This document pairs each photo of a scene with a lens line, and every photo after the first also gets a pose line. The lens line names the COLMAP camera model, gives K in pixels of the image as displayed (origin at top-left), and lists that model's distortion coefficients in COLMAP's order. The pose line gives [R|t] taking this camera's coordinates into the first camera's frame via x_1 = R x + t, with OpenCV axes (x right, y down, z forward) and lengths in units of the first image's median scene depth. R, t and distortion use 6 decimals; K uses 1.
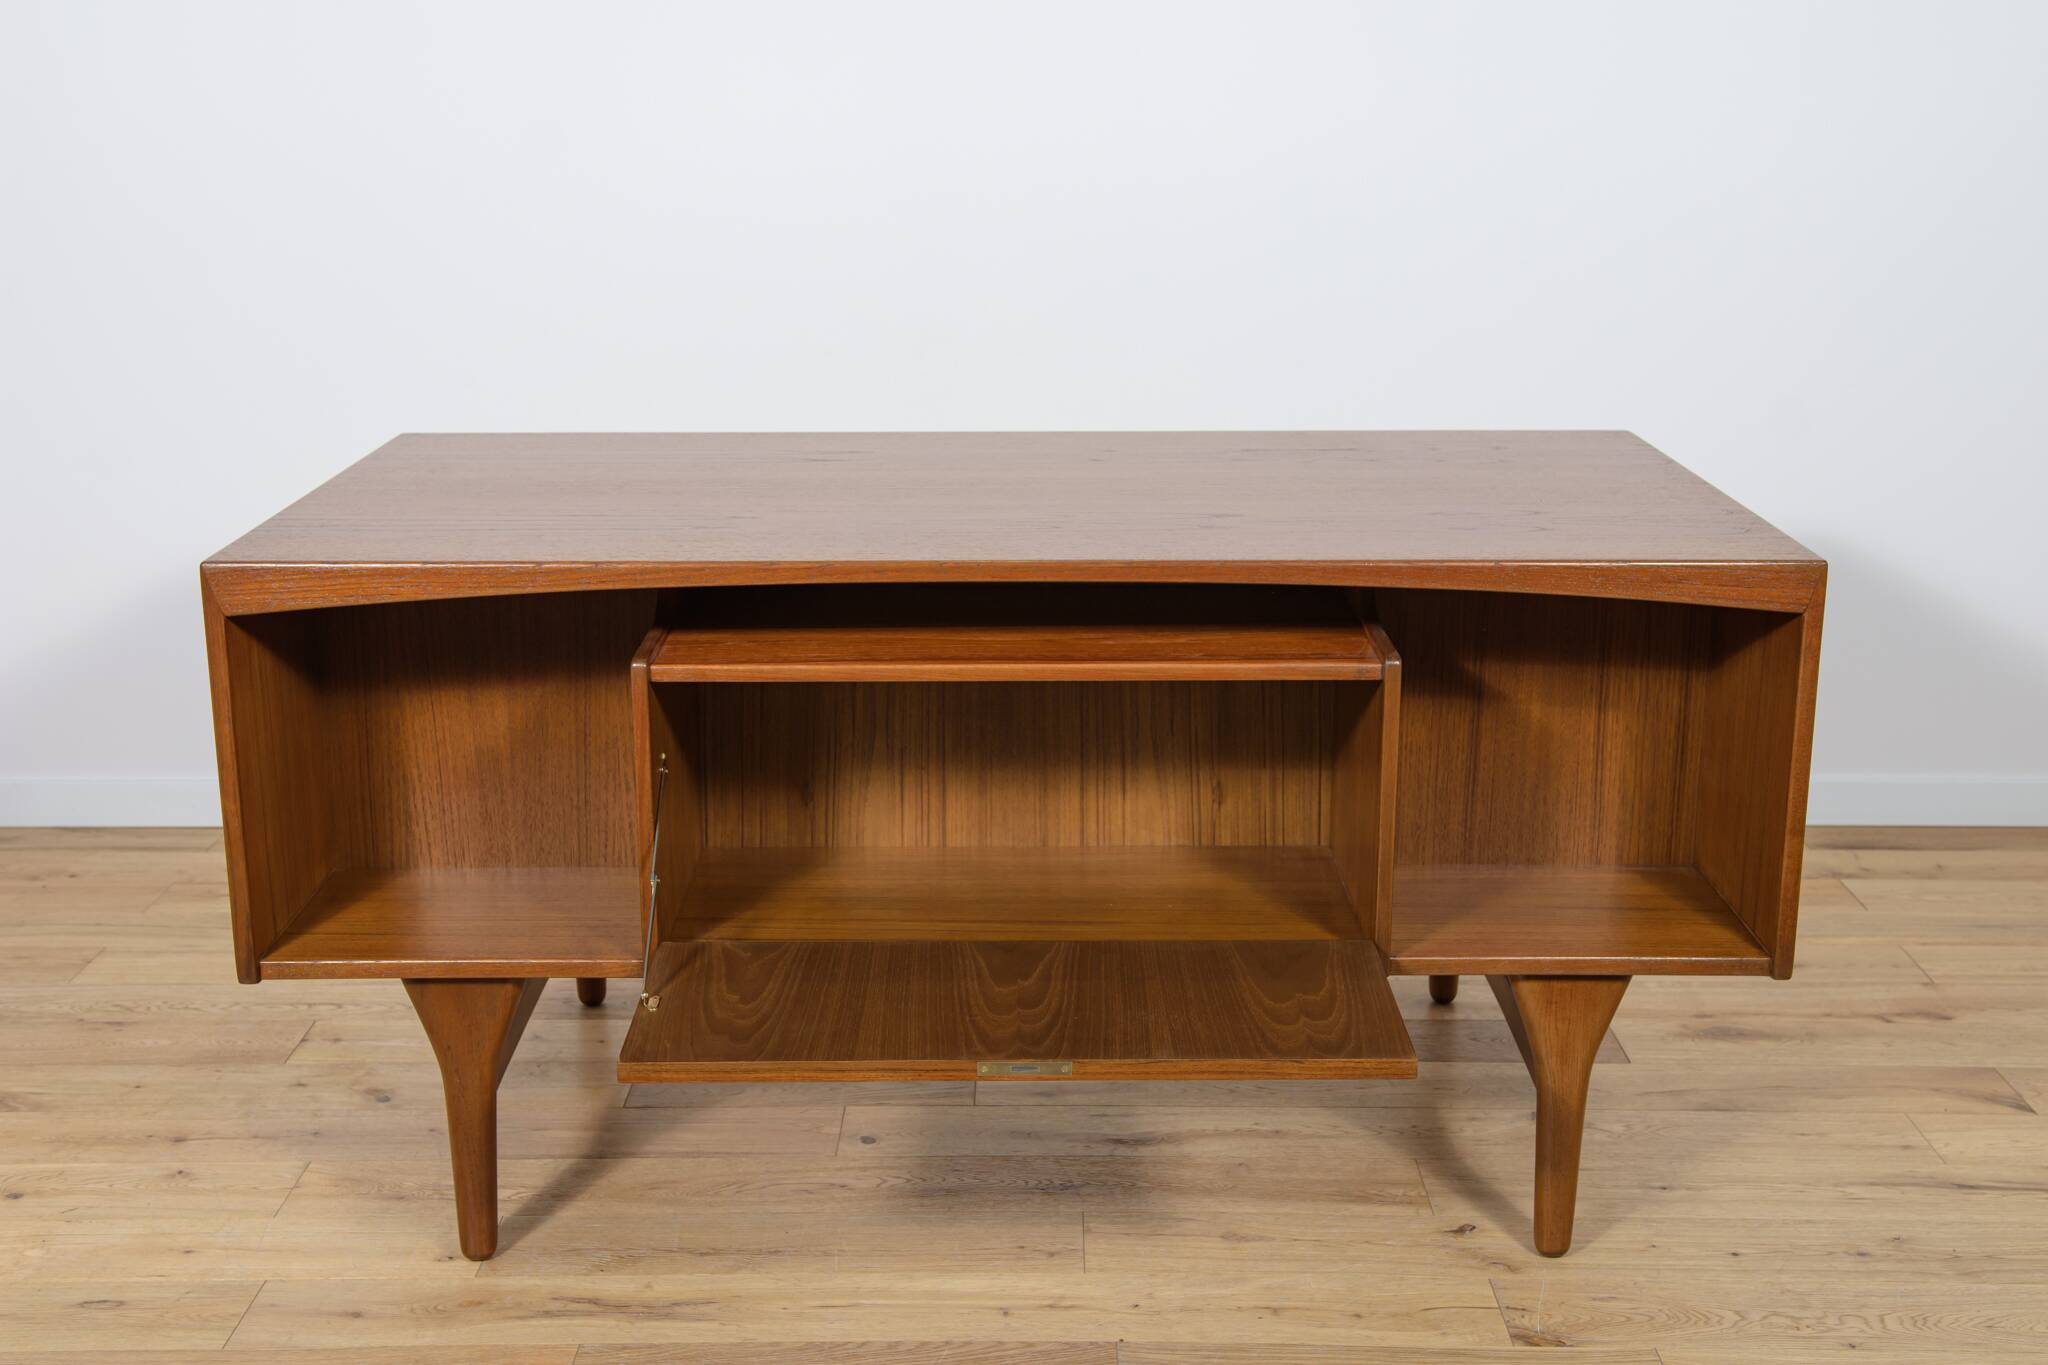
lens RADIAL K [[2473.1, 0, 1025.7], [0, 2473.1, 682.8], [0, 0, 1]] dist [0.044680, 0.049613]
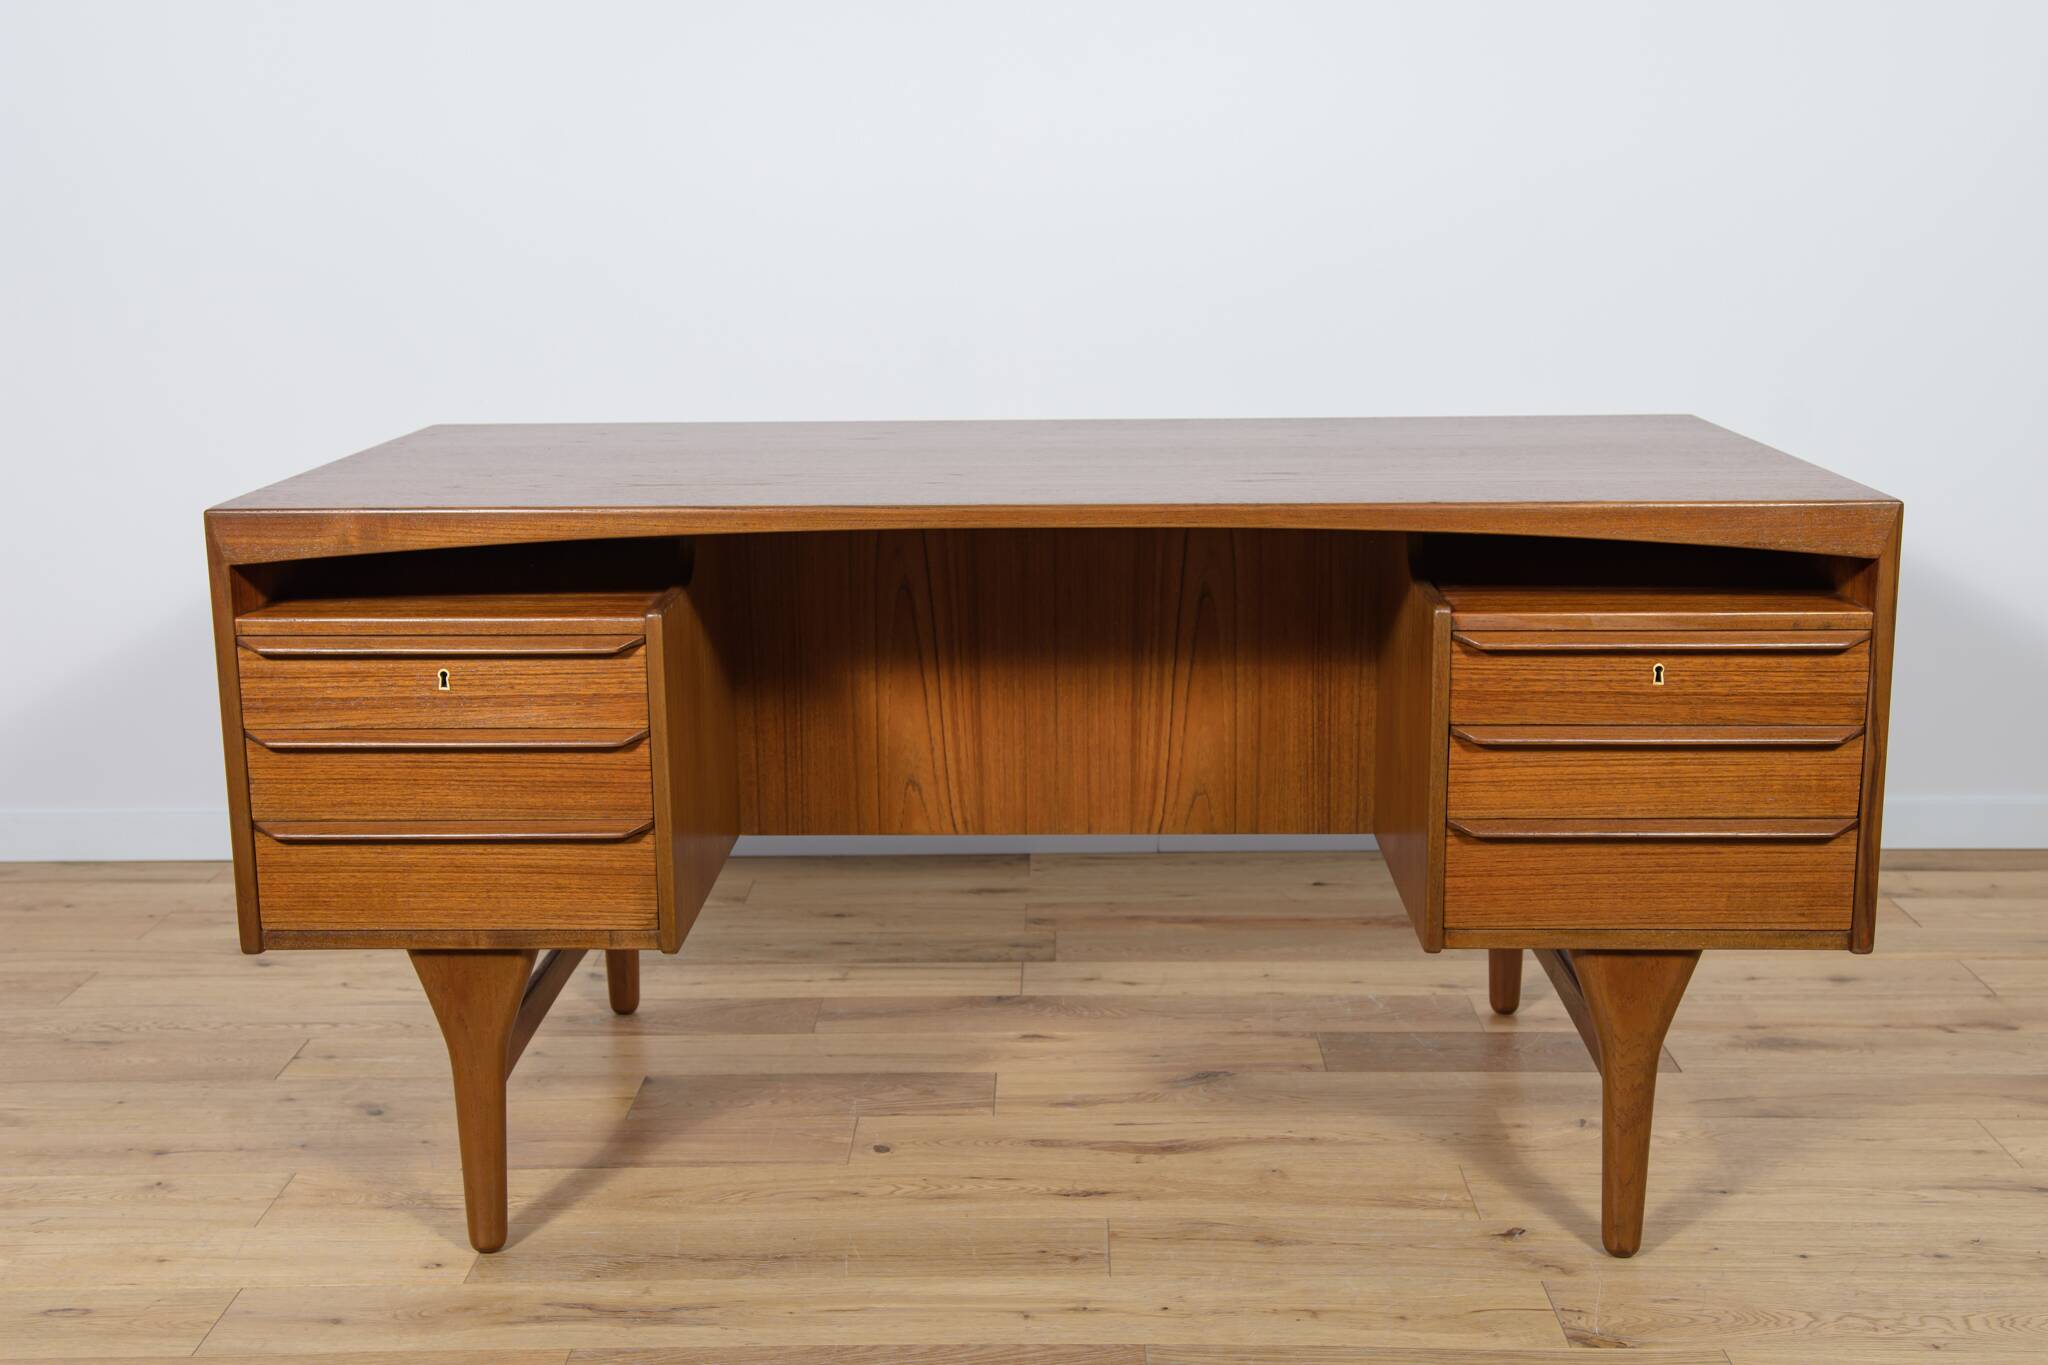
lens RADIAL K [[2422.8, 0, 1025.5], [0, 2422.8, 680.7], [0, 0, 1]] dist [0.037939, 0.063234]
pose [[0.999928, -0.006425, -0.010139, 0.002378], [0.005904, 0.998700, -0.050631, 0.057418], [0.010451, 0.050568, 0.998666, 0.067048]]
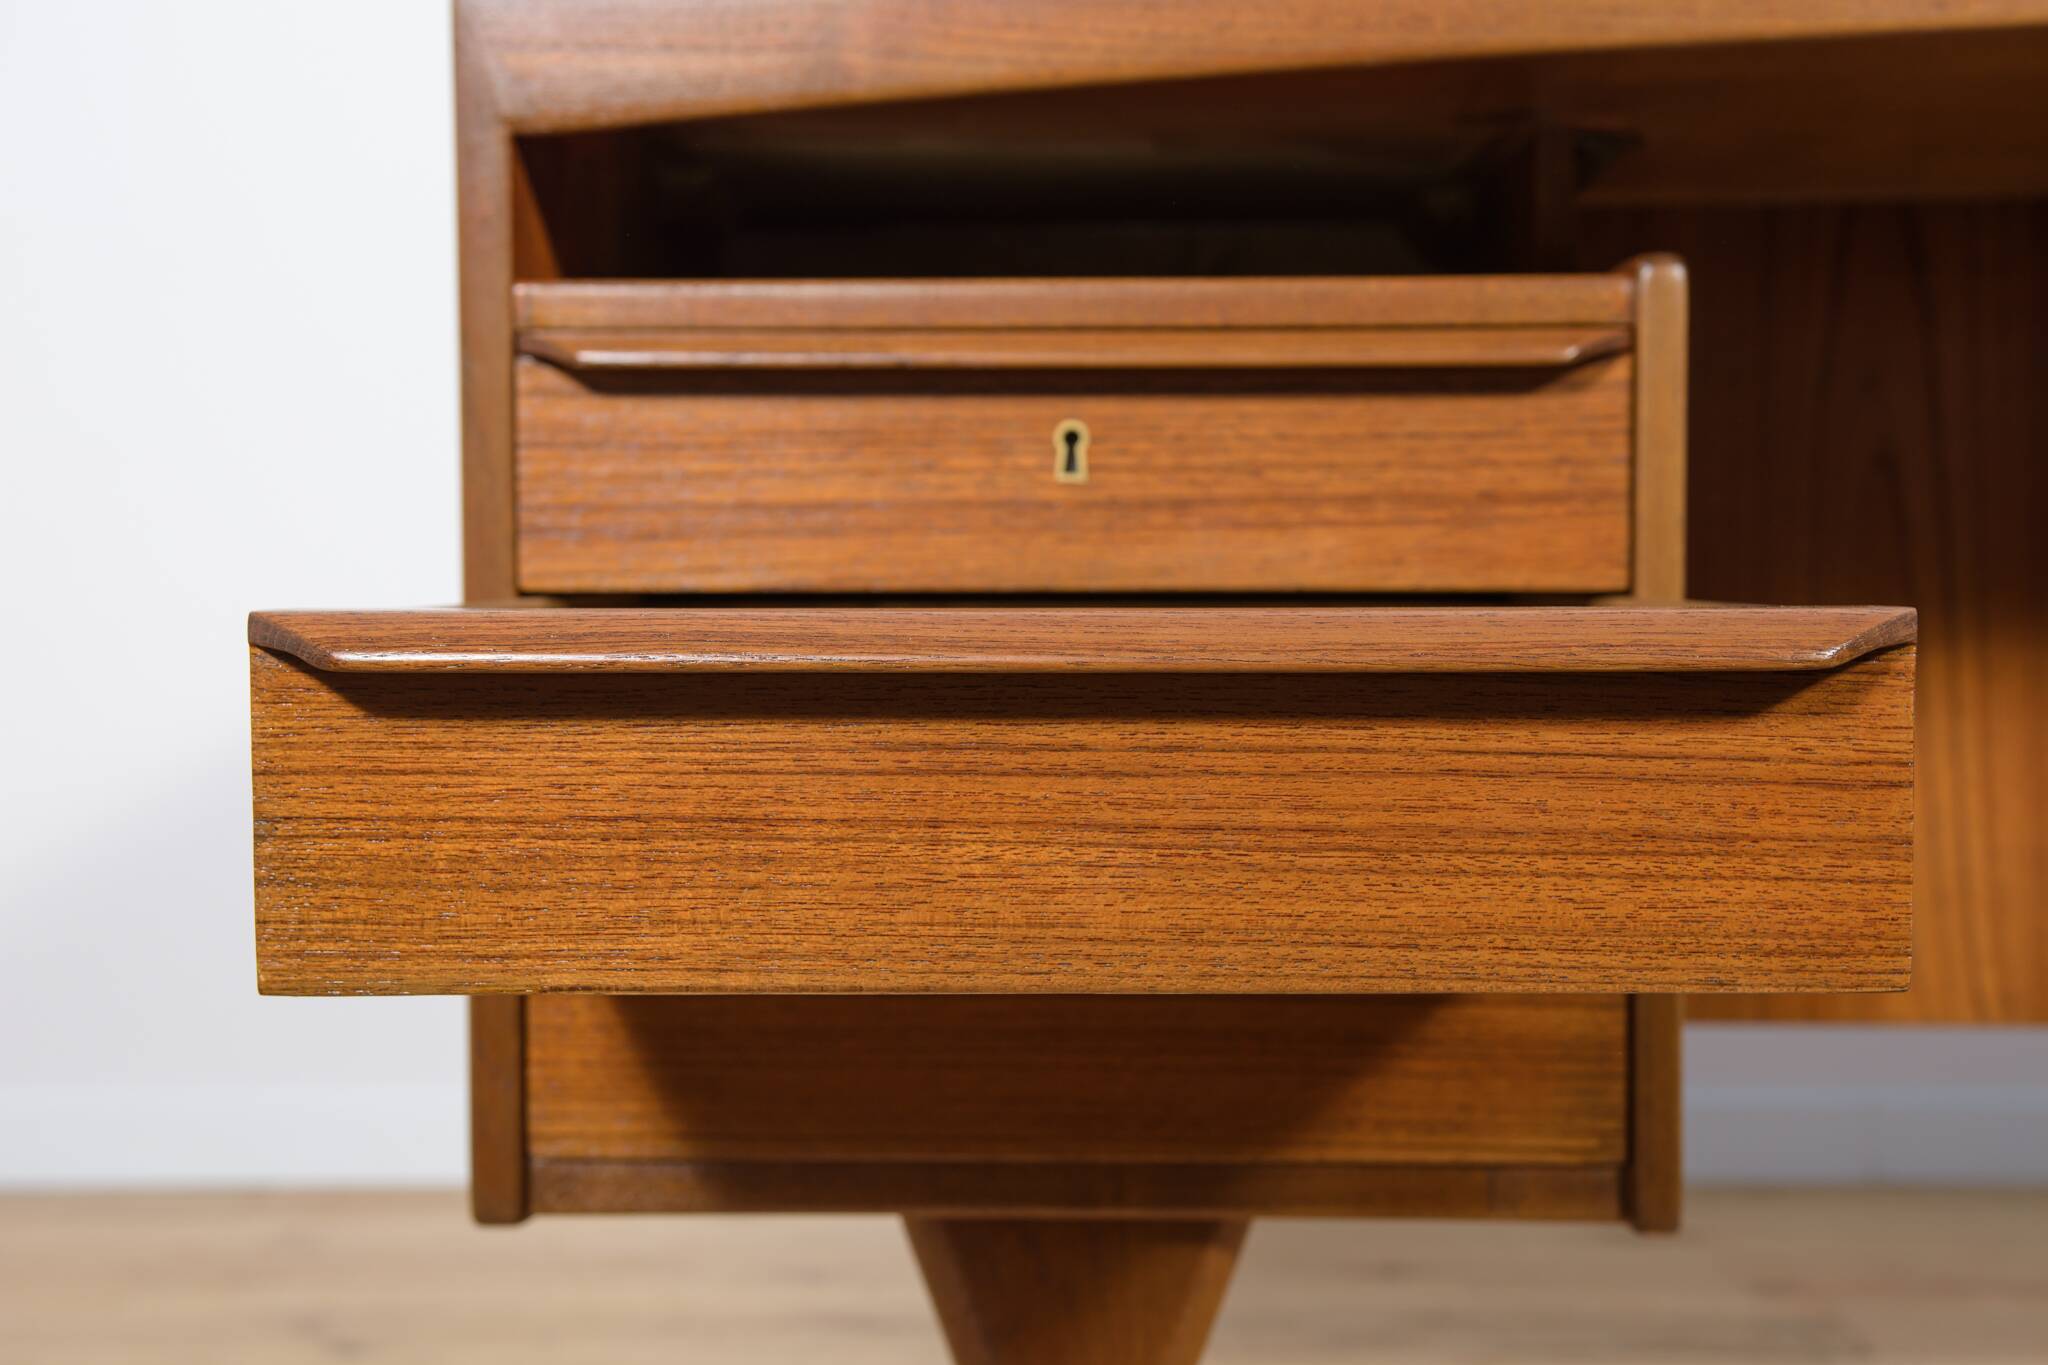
lens RADIAL K [[2616.6, 0, 1027.3], [0, 2616.6, 682.2], [0, 0, 1]] dist [-0.008016, 0.000603]
pose [[0.999951, -0.000507, -0.009837, -0.216487], [-0.001647, 0.976010, -0.217718, 0.115725], [0.009711, 0.217724, 0.975962, 0.603738]]
